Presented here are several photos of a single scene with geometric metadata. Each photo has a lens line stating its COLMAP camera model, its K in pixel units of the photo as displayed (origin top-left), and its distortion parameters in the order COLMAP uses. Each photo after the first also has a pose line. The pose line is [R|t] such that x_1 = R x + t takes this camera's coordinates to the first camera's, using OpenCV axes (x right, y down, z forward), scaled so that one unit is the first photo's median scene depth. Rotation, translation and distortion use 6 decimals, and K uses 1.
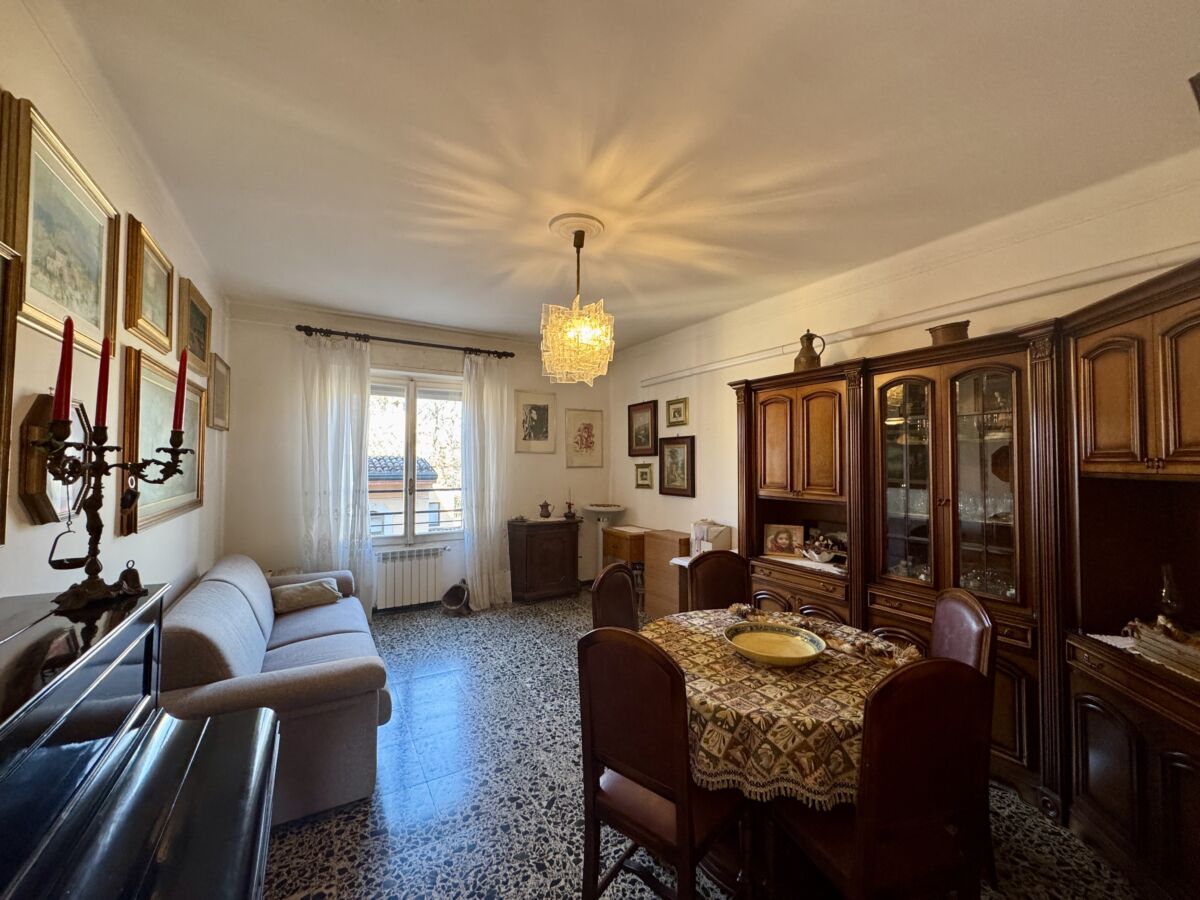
lens RADIAL K [[476.0, 0, 598.9], [0, 476.0, 448.1], [0, 0, 1]] dist [-0.000374, 0.000328]
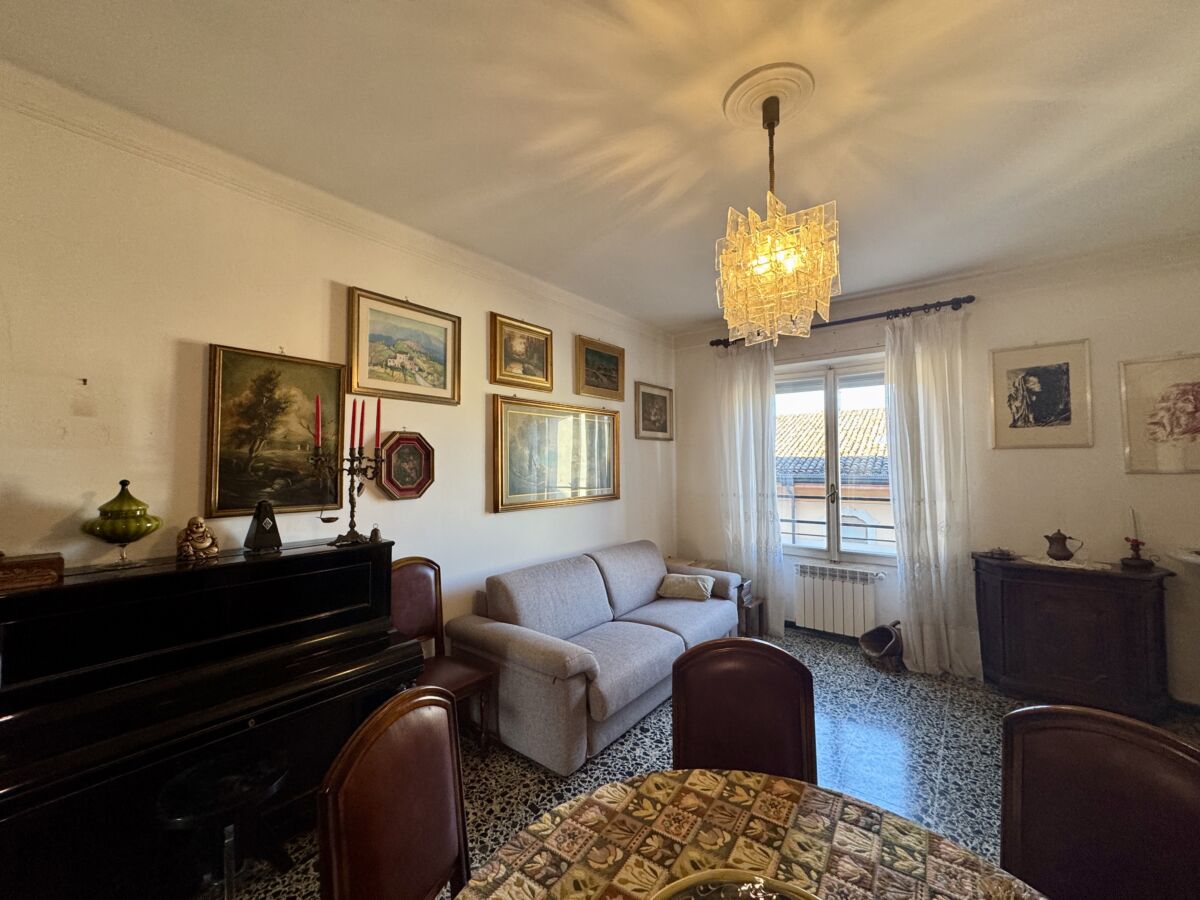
lens RADIAL K [[476.0, 0, 598.9], [0, 476.0, 448.1], [0, 0, 1]] dist [-0.000374, 0.000328]
pose [[0.361203, -0.039282, -0.931659, 0.281024], [0.034271, 0.998997, -0.028834, 0.011547], [0.931857, -0.021514, 0.362187, 0.340200]]
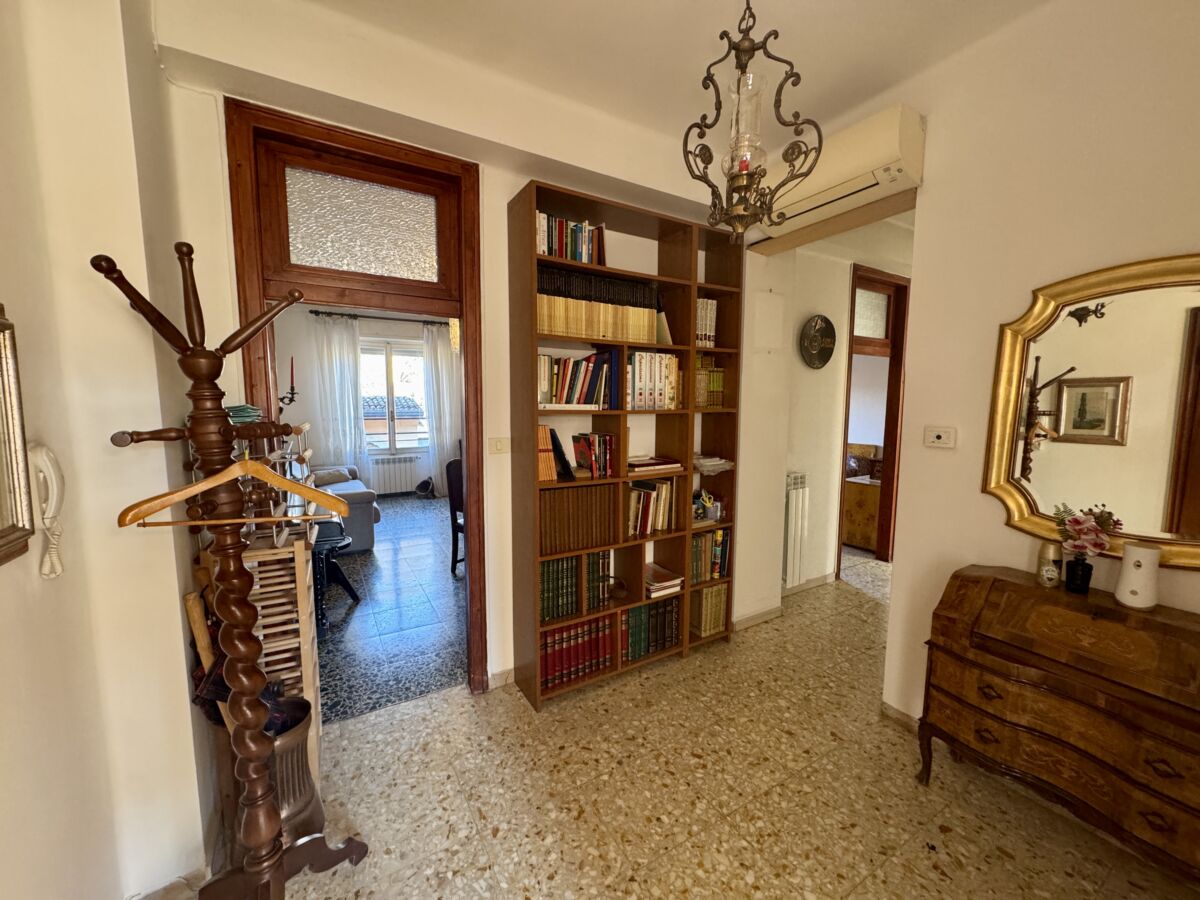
lens RADIAL K [[476.0, 0, 598.9], [0, 476.0, 448.1], [0, 0, 1]] dist [-0.000374, 0.000328]
pose [[0.999974, -0.003774, 0.006110, 0.278324], [0.002974, 0.992013, 0.126100, -0.006846], [-0.006537, -0.126079, 0.991999, -0.566582]]
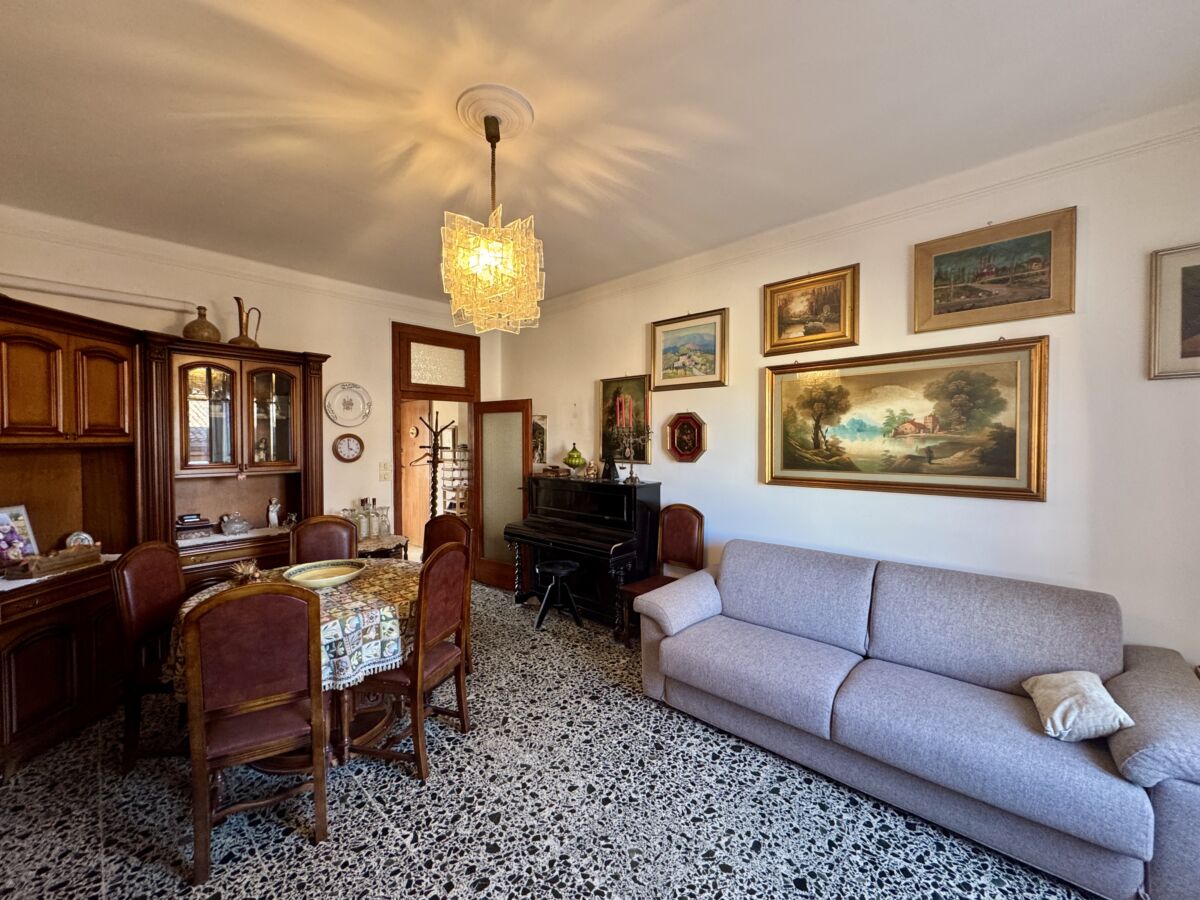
lens RADIAL K [[476.0, 0, 598.9], [0, 476.0, 448.1], [0, 0, 1]] dist [-0.000374, 0.000328]
pose [[-0.959202, 0.001011, -0.282719, 0.005057], [0.003723, 0.999952, -0.009055, 0.033381], [0.282697, -0.009738, -0.959160, 1.082112]]
